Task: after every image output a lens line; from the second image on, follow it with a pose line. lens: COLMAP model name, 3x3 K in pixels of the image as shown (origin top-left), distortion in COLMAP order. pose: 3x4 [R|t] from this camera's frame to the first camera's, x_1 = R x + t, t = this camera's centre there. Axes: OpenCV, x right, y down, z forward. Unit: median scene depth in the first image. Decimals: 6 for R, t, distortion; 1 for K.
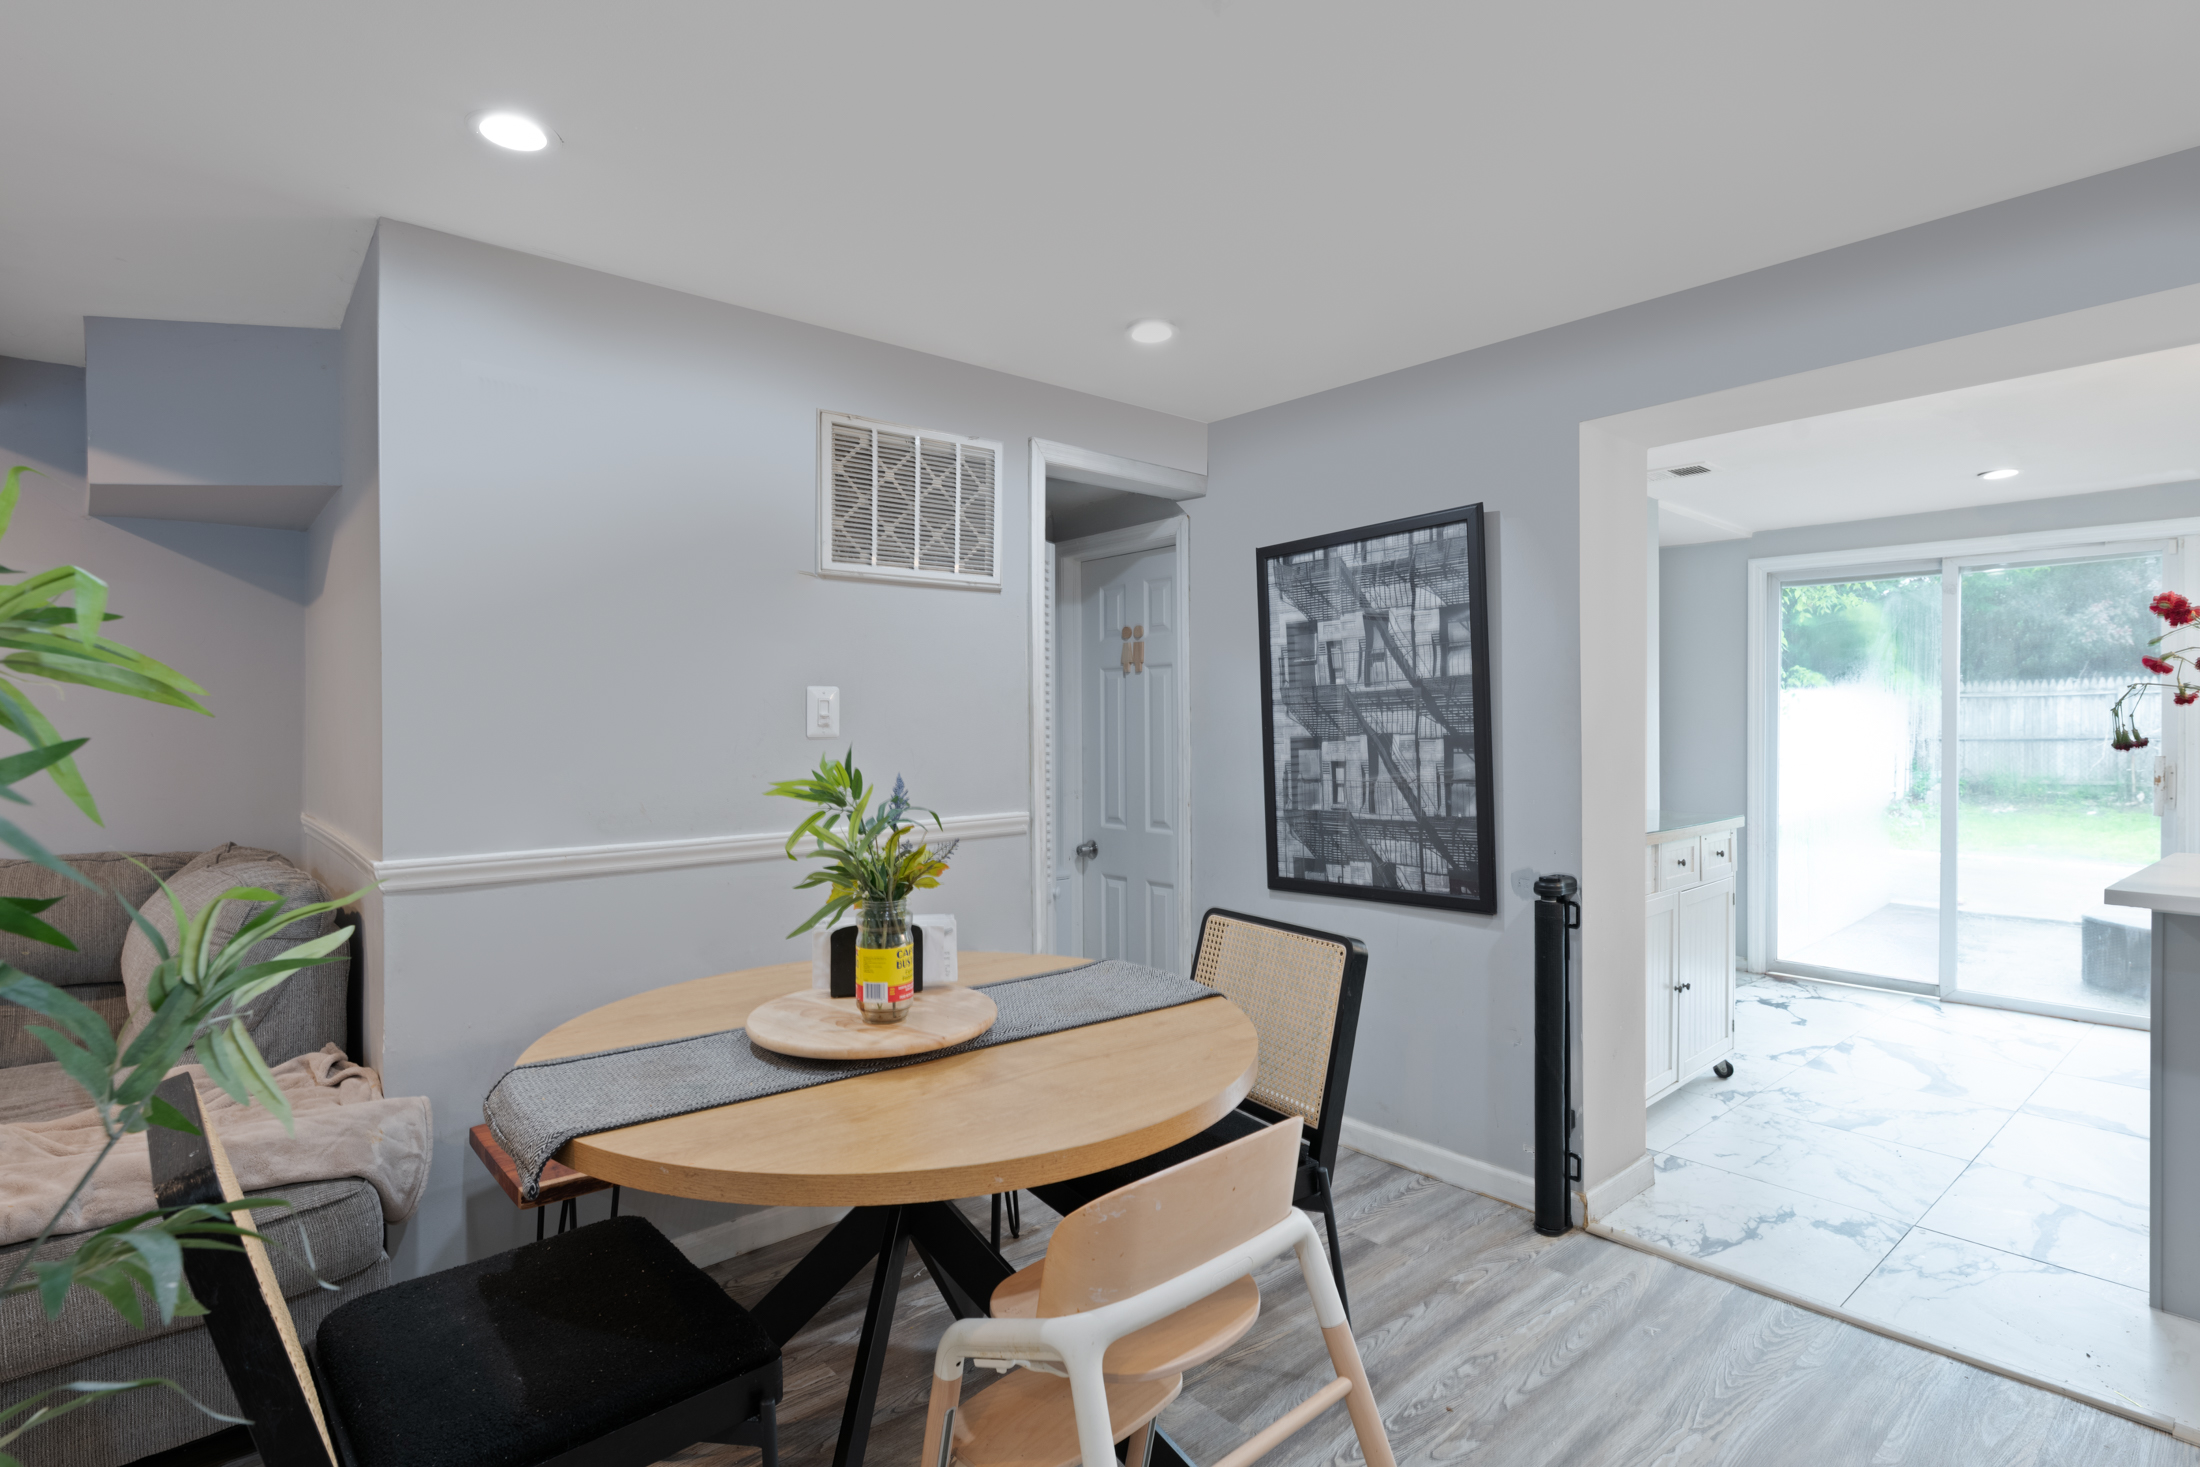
lens RADIAL K [[1078.3, 0, 1093.3], [0, 1078.3, 725.4], [0, 0, 1]] dist [-0.002011, 0.000172]
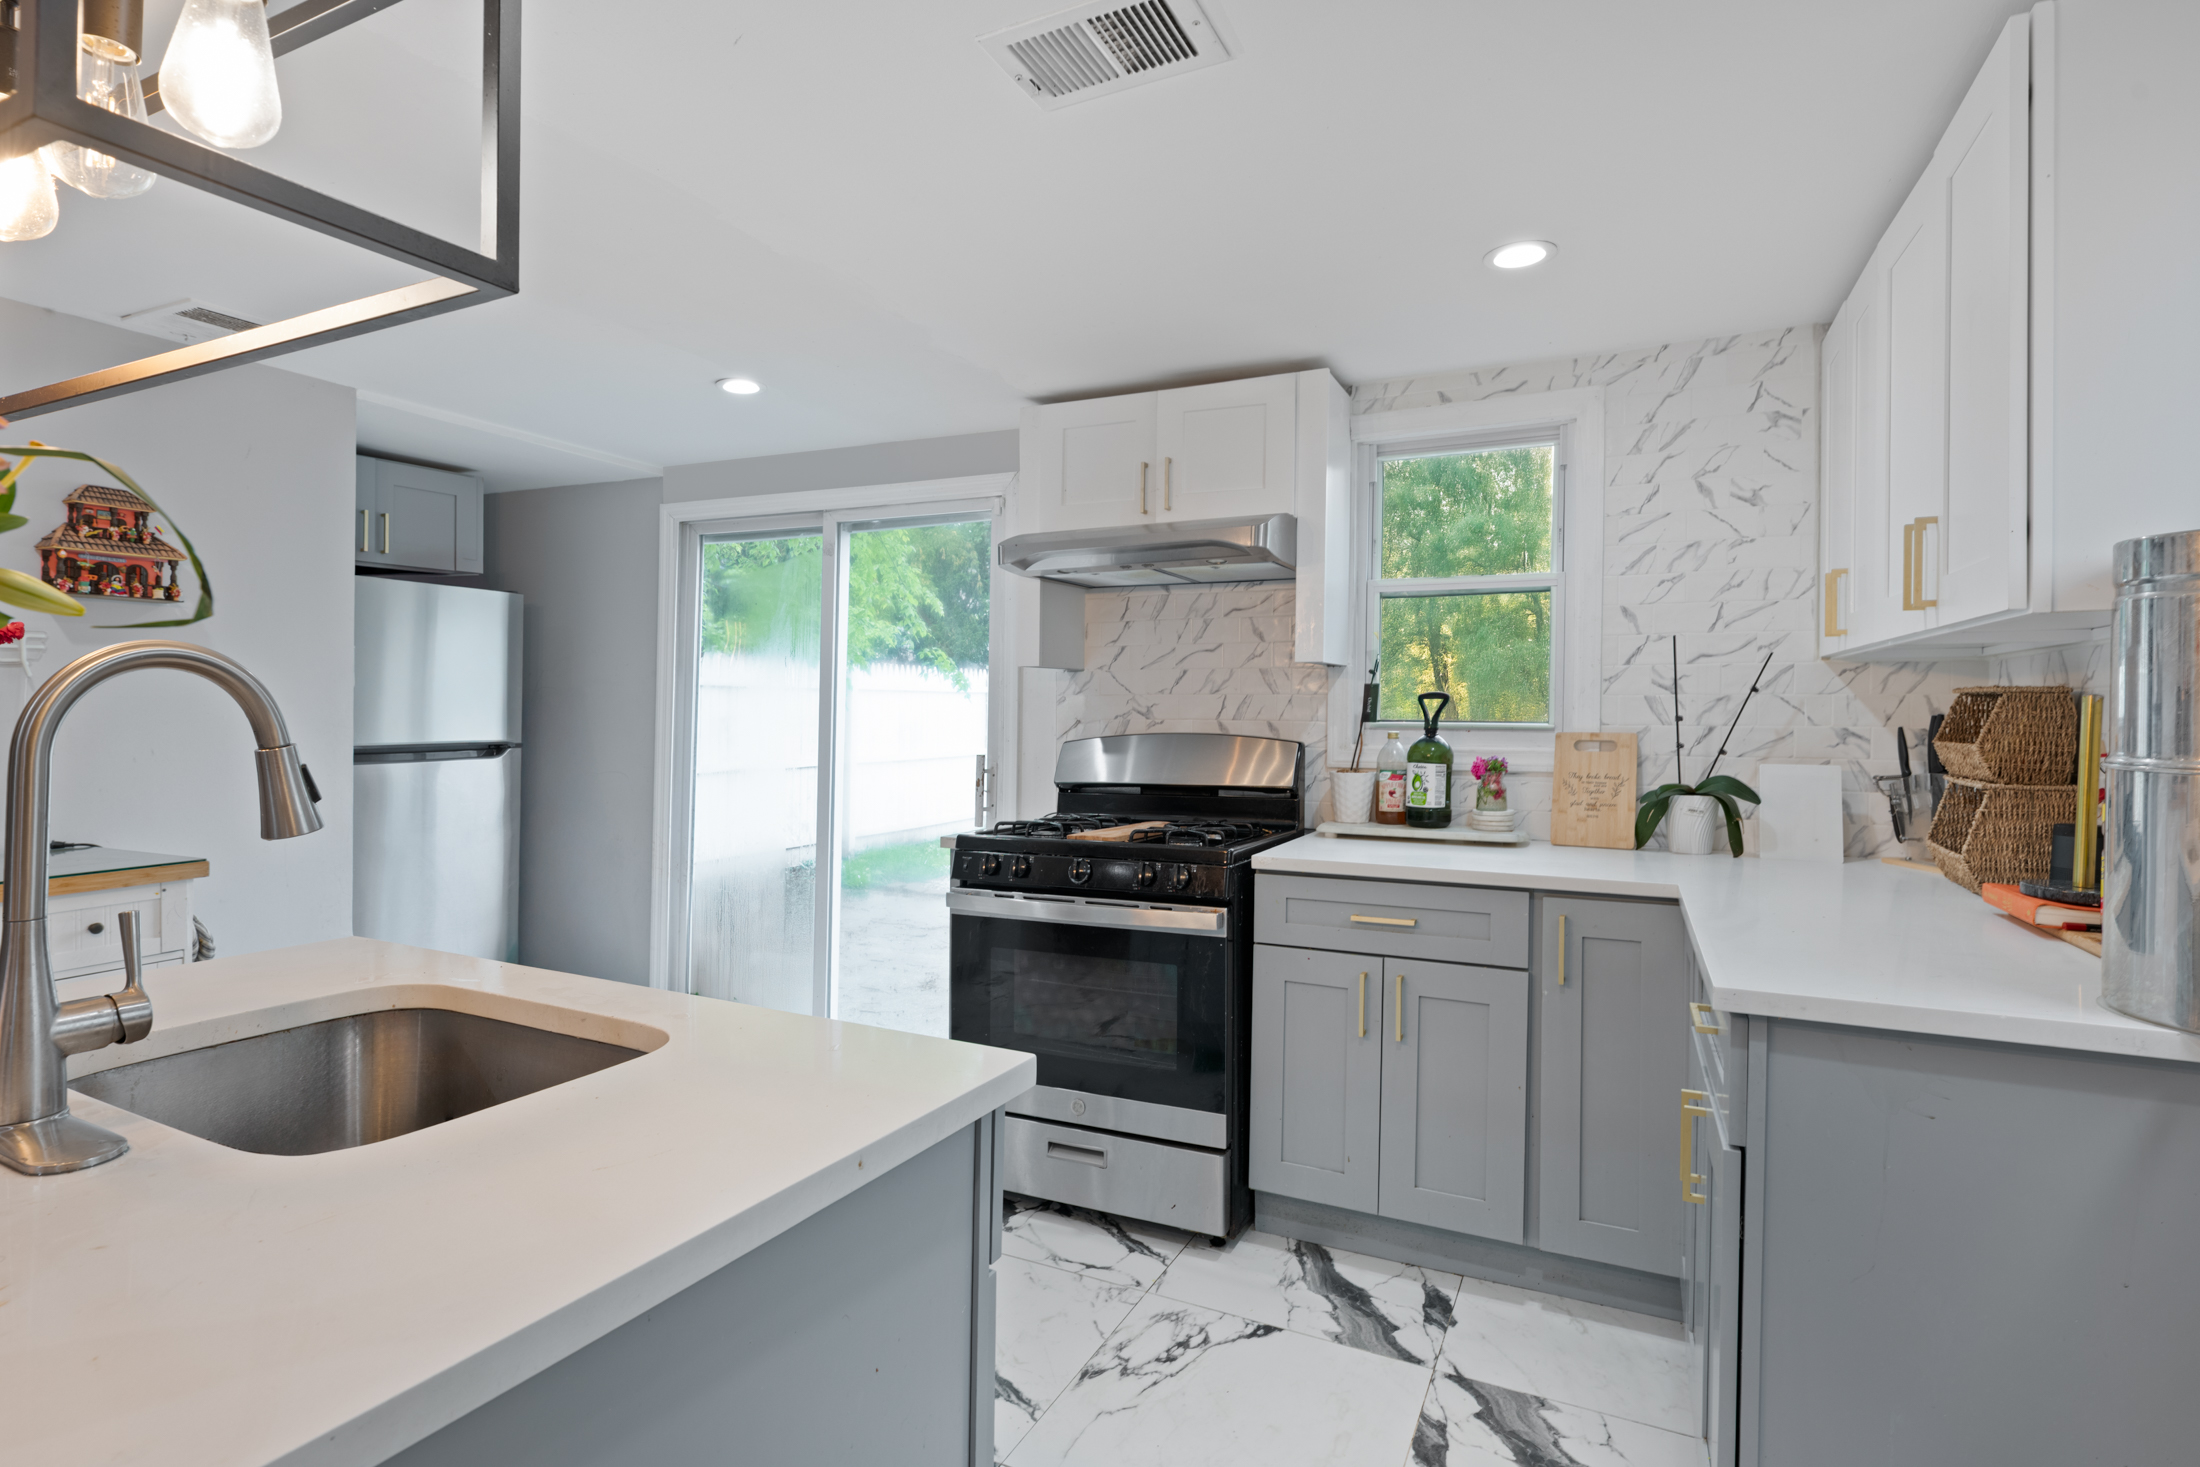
lens RADIAL K [[1078.3, 0, 1093.3], [0, 1078.3, 725.4], [0, 0, 1]] dist [-0.002011, 0.000172]
pose [[0.920150, 0.000642, 0.391566, 1.014031], [-0.005433, 0.999923, 0.011126, -0.005838], [-0.391529, -0.012365, 0.920083, 0.264506]]
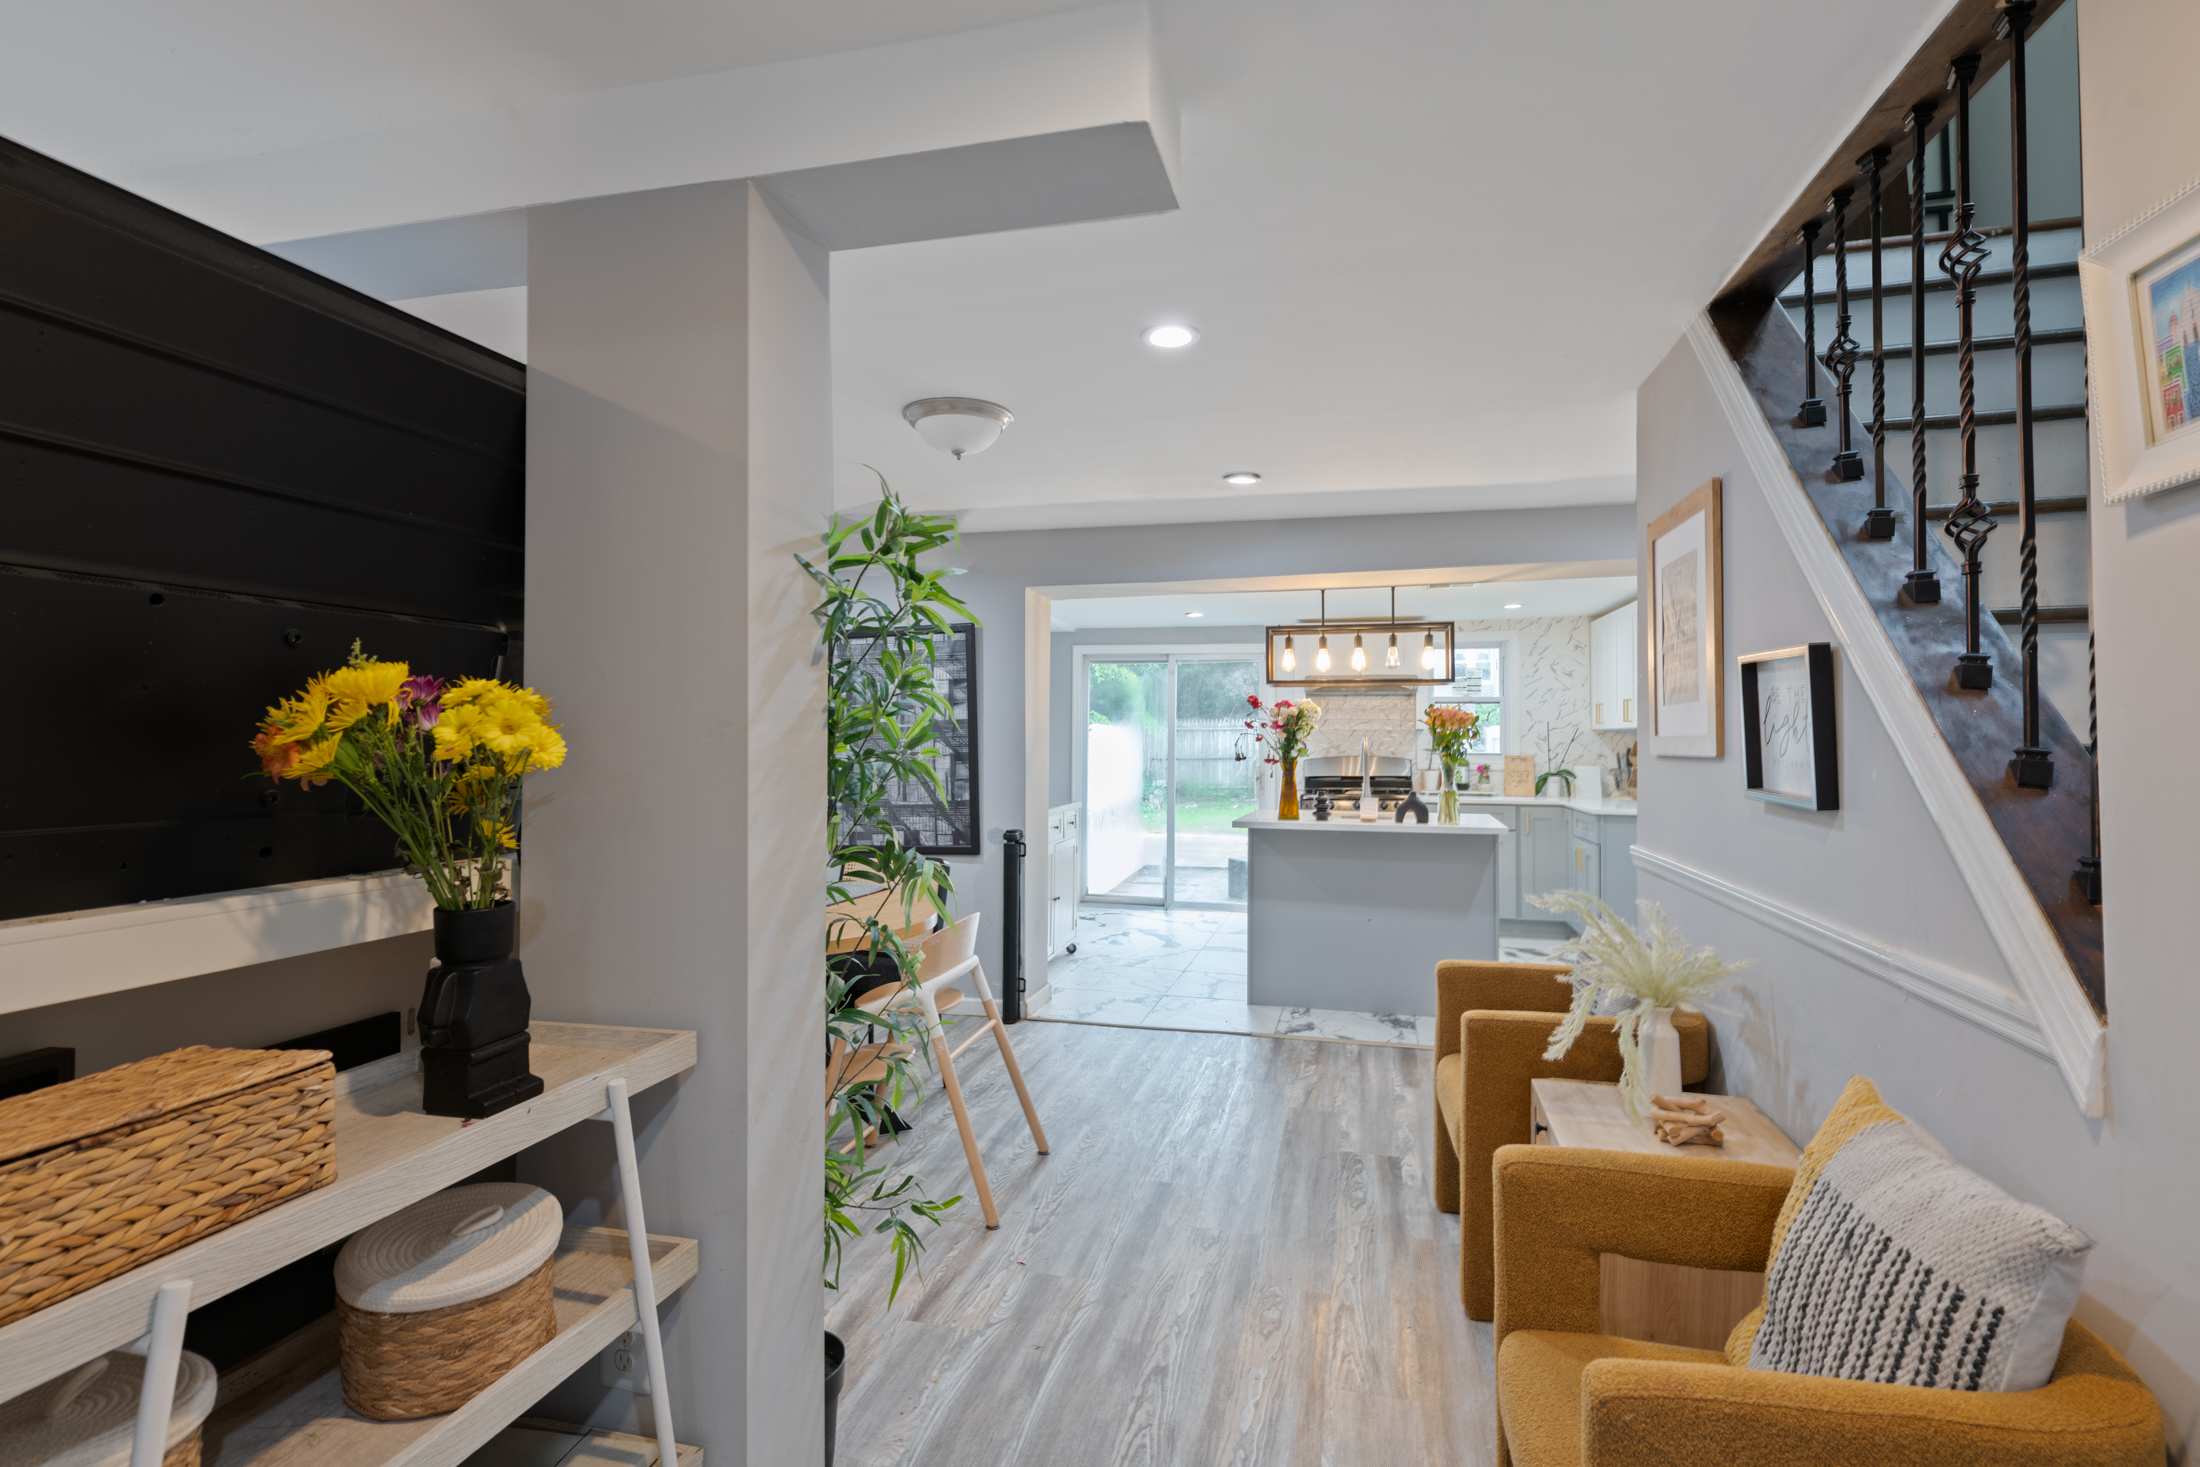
lens RADIAL K [[1028.0, 0, 1099.0], [0, 1028.0, 723.4], [0, 0, 1]] dist [0.002730, -0.000540]
pose [[0.817155, 0.020140, 0.576066, -0.403864], [-0.007470, 0.999675, -0.024354, -0.000856], [-0.576370, 0.015597, 0.817040, -0.453242]]
